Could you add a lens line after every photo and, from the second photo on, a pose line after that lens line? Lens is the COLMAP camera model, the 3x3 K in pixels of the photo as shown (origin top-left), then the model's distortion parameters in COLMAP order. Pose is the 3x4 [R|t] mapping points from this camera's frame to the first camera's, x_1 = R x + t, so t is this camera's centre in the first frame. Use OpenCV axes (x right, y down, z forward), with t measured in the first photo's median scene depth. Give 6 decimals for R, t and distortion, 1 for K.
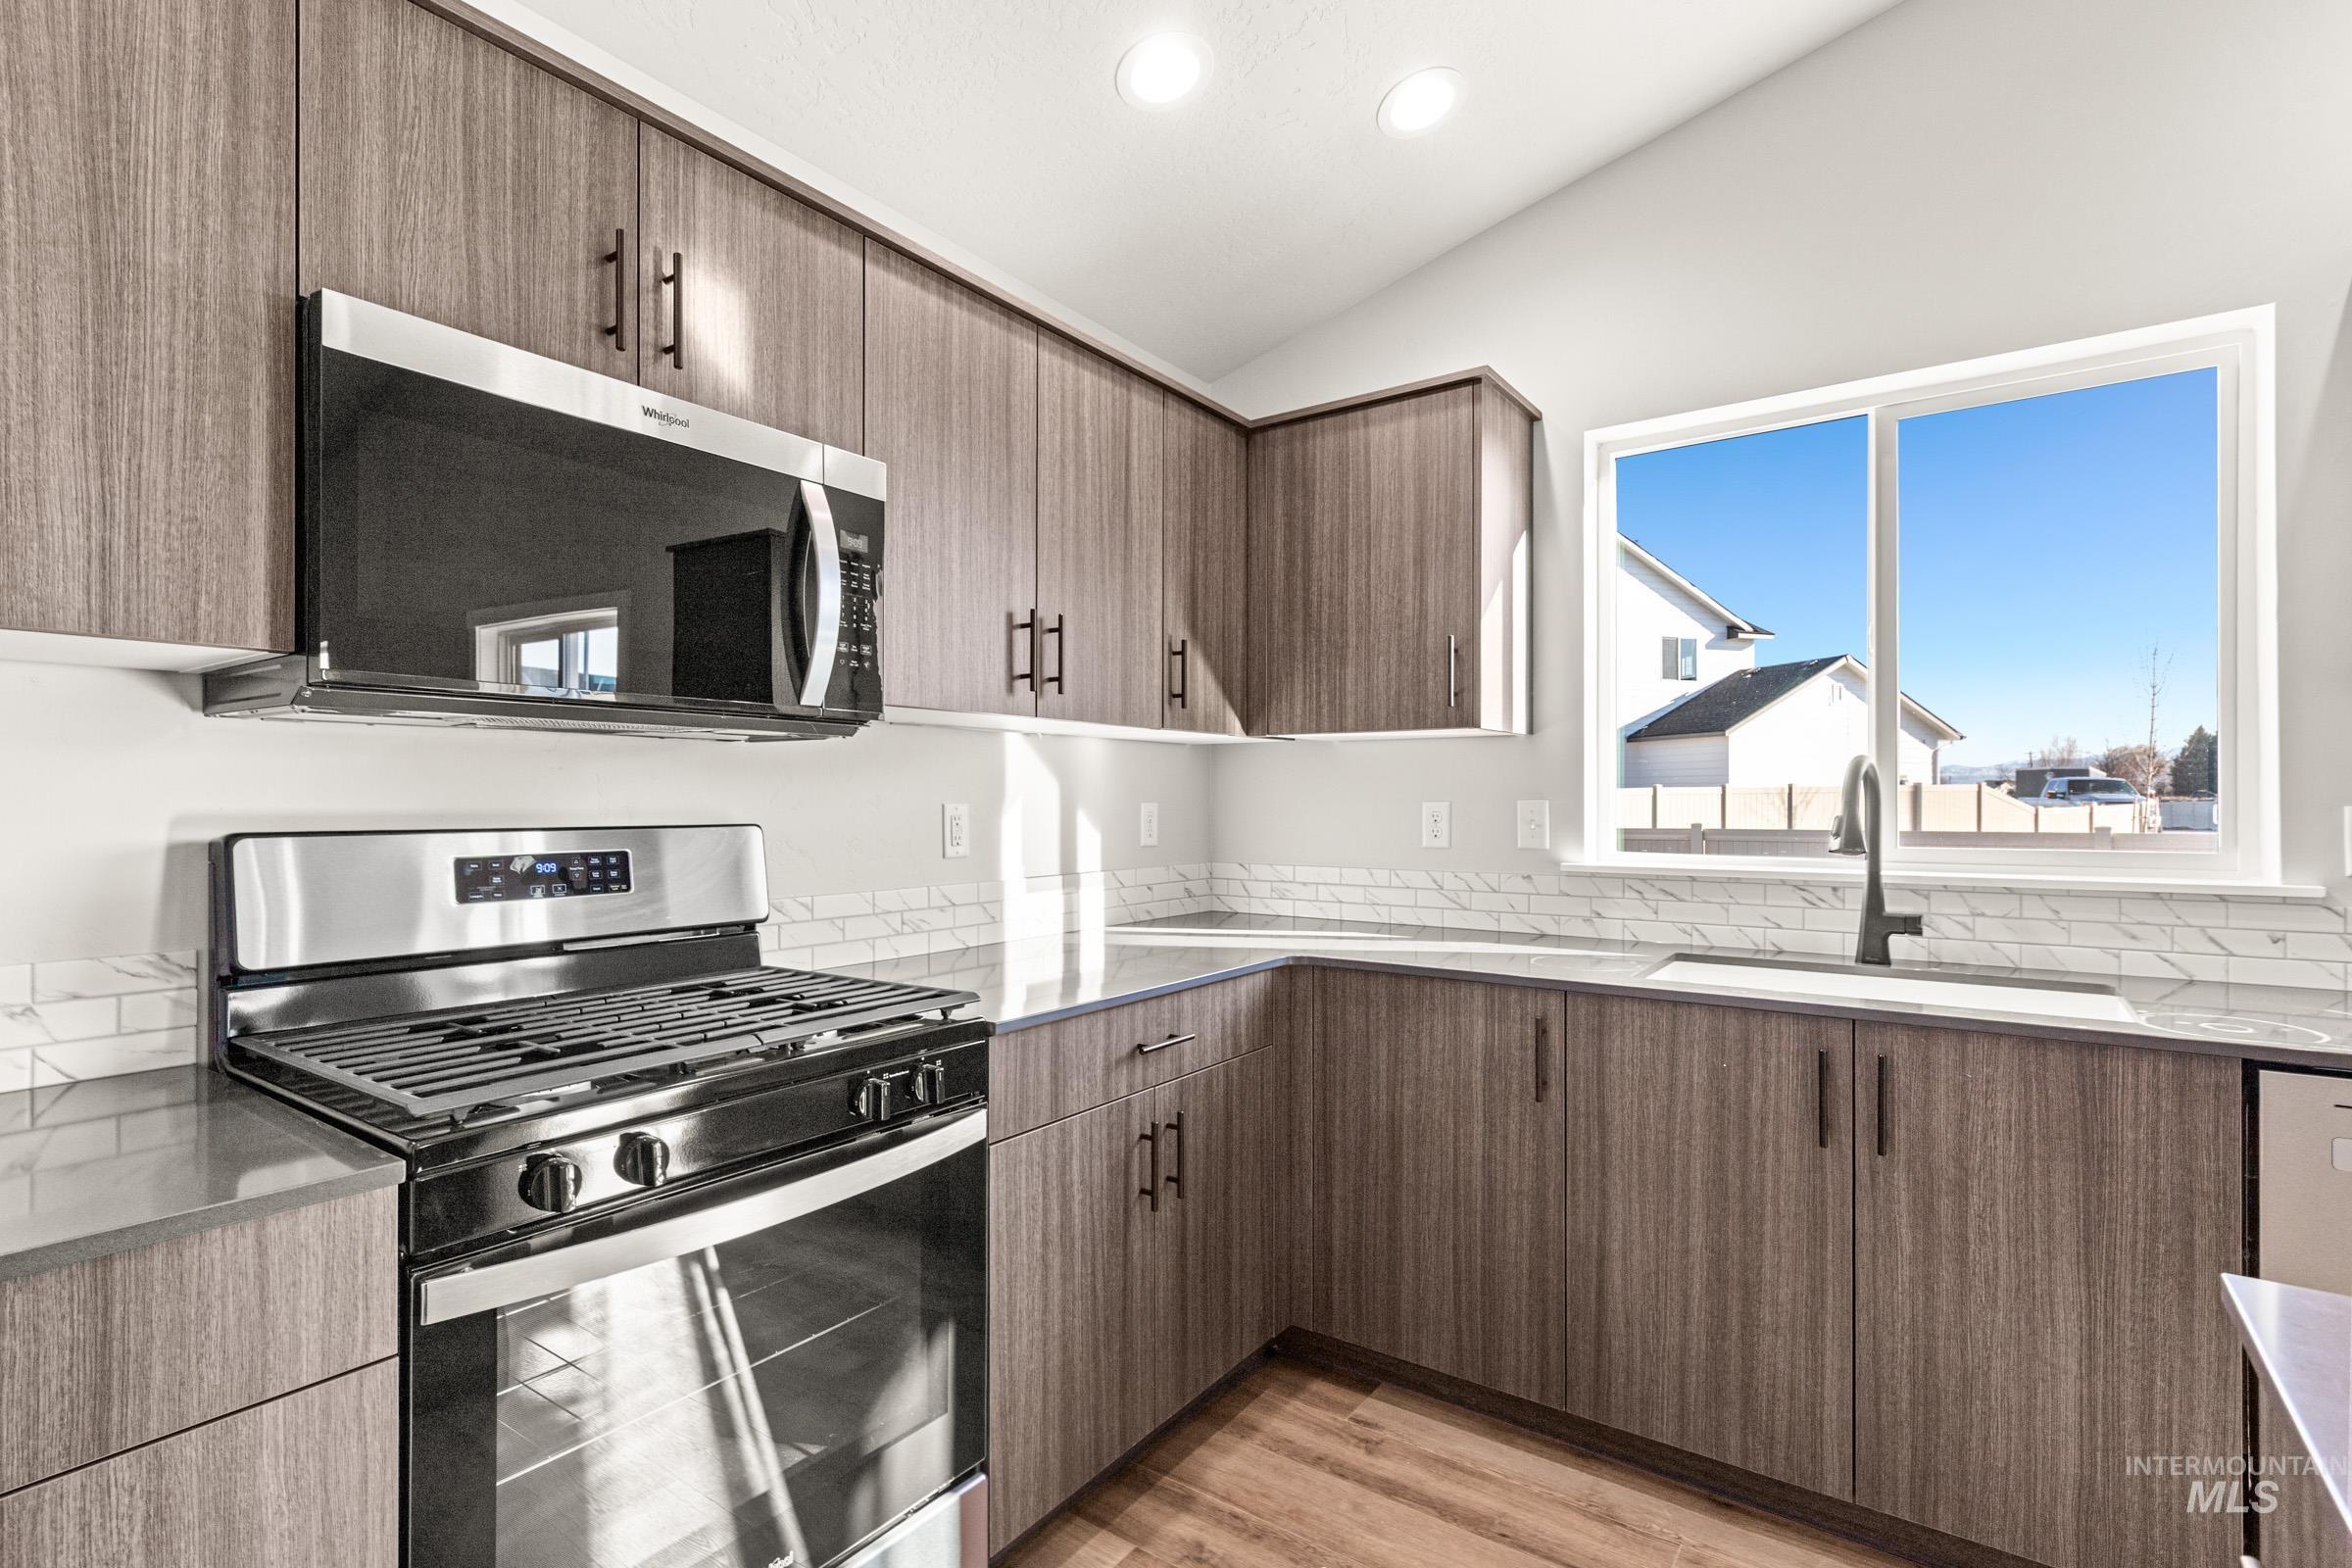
lens RADIAL K [[1127.0, 0, 1172.4], [0, 1127.0, 799.2], [0, 0, 1]] dist [0.007756, -0.001649]
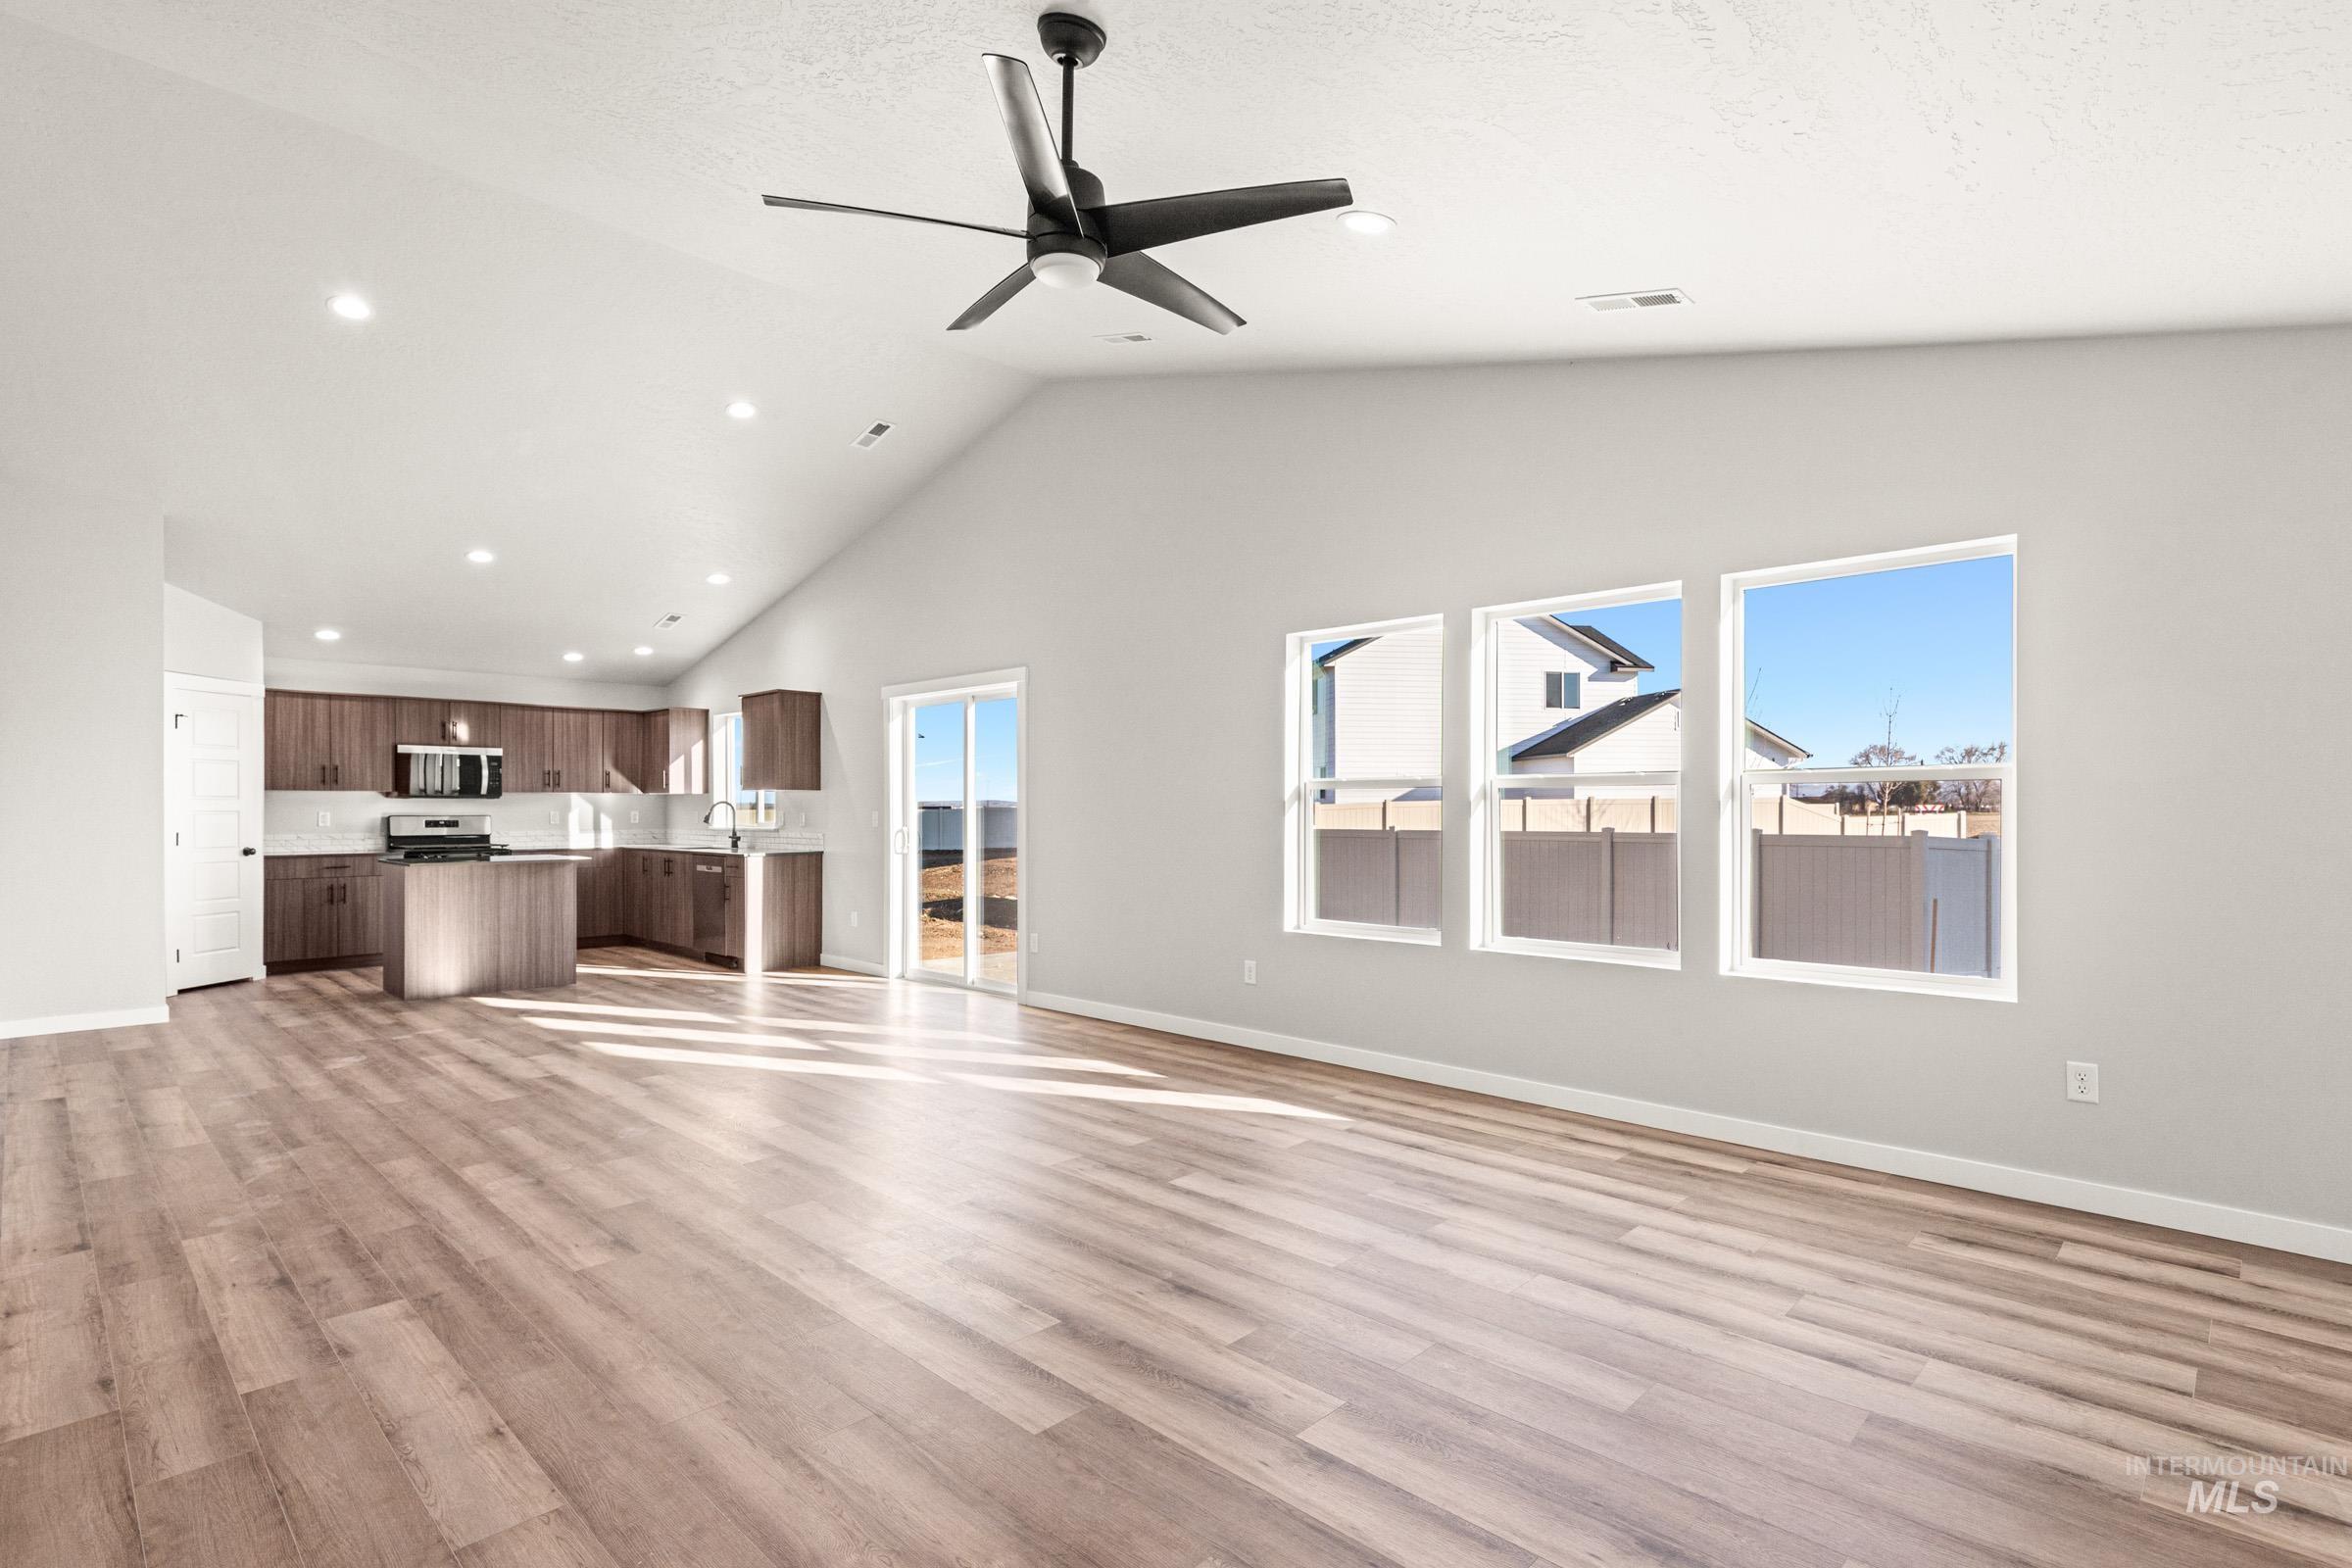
lens RADIAL K [[1127.0, 0, 1184.4], [0, 1127.0, 809.7], [0, 0, 1]] dist [0.007756, -0.001649]
pose [[0.990326, -0.000605, -0.138760, 3.314777], [0.000777, 0.999999, 0.001189, -0.006853], [0.138759, -0.001285, 0.990325, -3.469328]]
